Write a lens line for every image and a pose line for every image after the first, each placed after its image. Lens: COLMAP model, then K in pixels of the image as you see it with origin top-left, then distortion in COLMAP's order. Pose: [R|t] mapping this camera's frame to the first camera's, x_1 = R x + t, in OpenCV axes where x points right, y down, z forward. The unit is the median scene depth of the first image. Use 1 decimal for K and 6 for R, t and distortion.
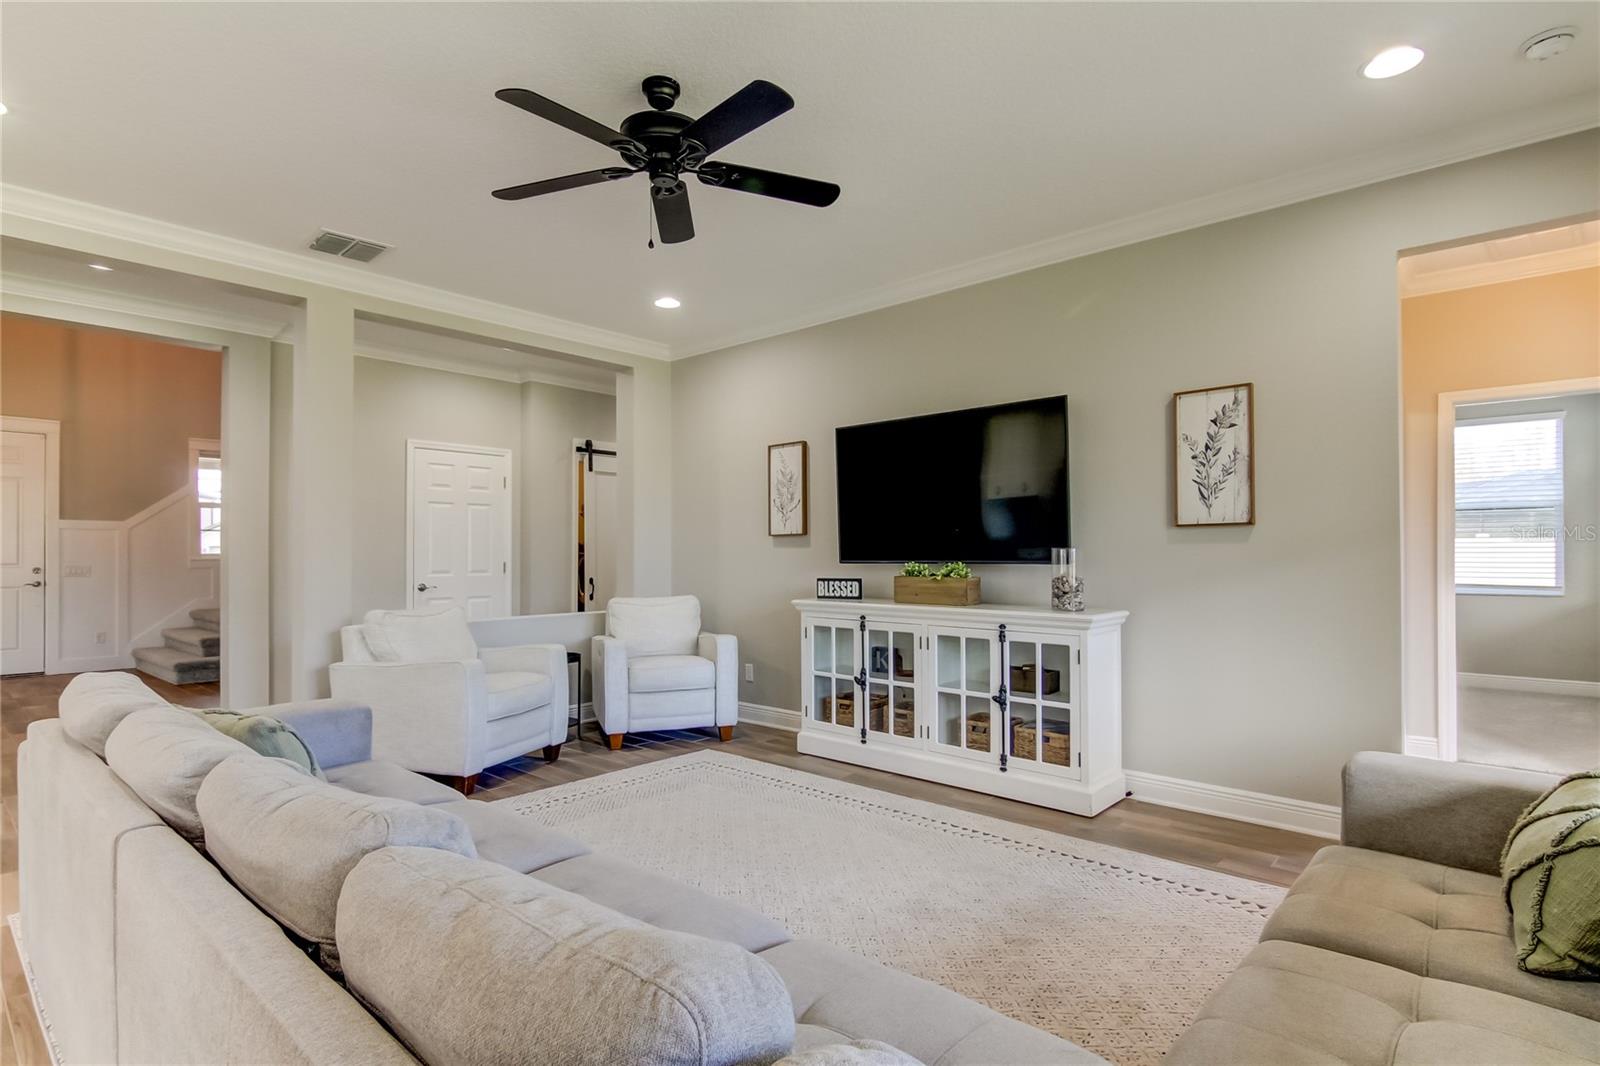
lens RADIAL K [[813.1, 0, 771.2], [0, 813.1, 553.0], [0, 0, 1]] dist [-0.003768, -0.001235]
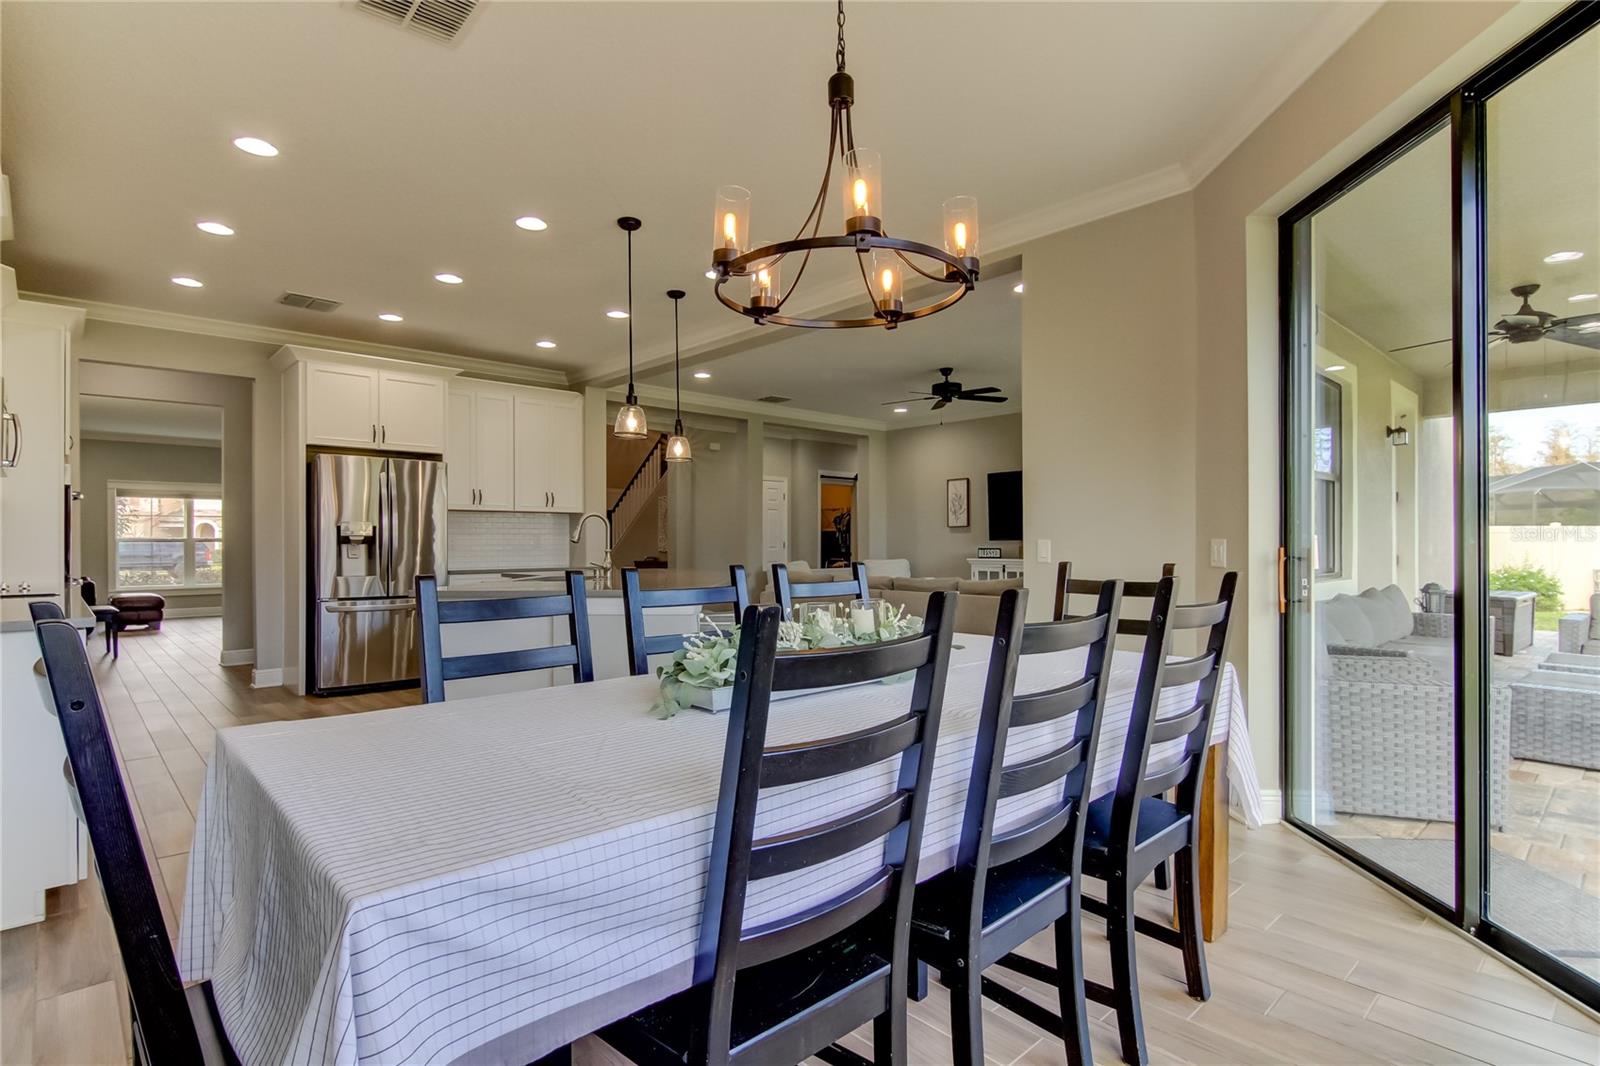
lens RADIAL K [[806.5, 0, 806.6], [0, 806.5, 541.9], [0, 0, 1]] dist [-0.014538, -0.000145]
pose [[0.998428, -0.003623, -0.055928, -0.293972], [0.003618, 0.999993, -0.000177, 0.016442], [0.055928, -0.000025, 0.998435, -1.165468]]
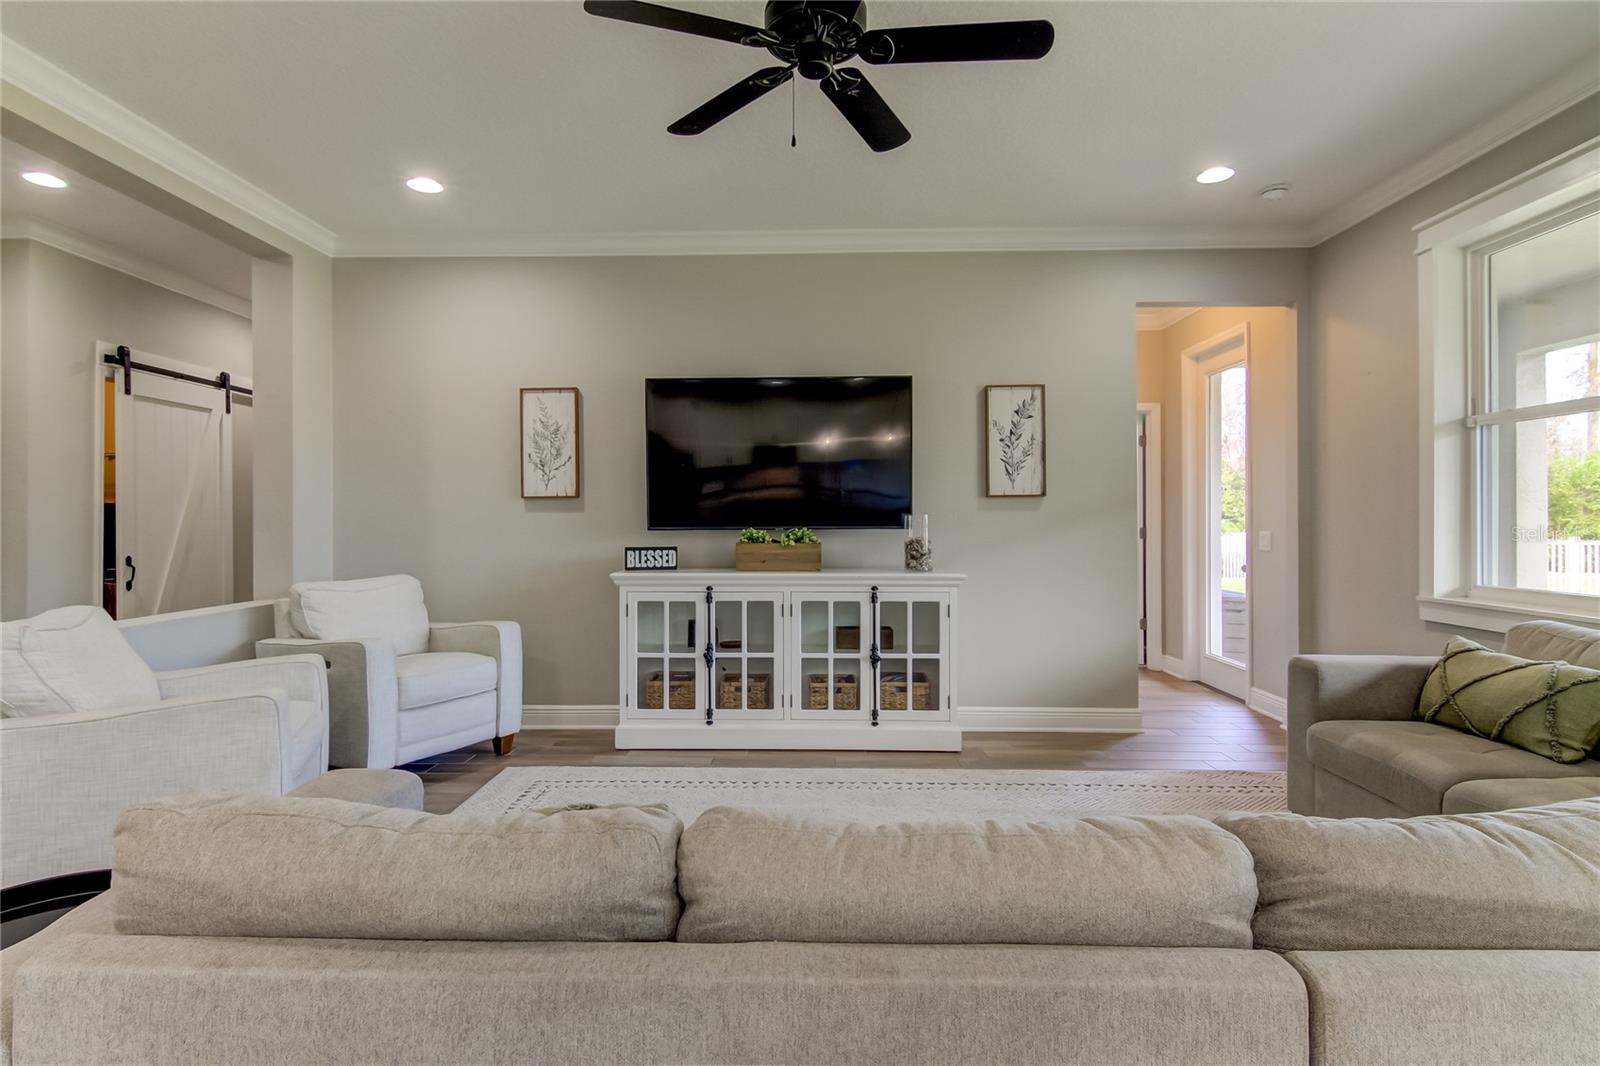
lens RADIAL K [[818.5, 0, 799.9], [0, 818.5, 521.4], [0, 0, 1]] dist [0.003179, 0.000356]
pose [[0.745566, -0.001045, 0.666431, -0.448227], [-0.000177, 0.999998, 0.001765, 0.001483], [-0.666432, -0.001434, 0.745565, 0.247834]]
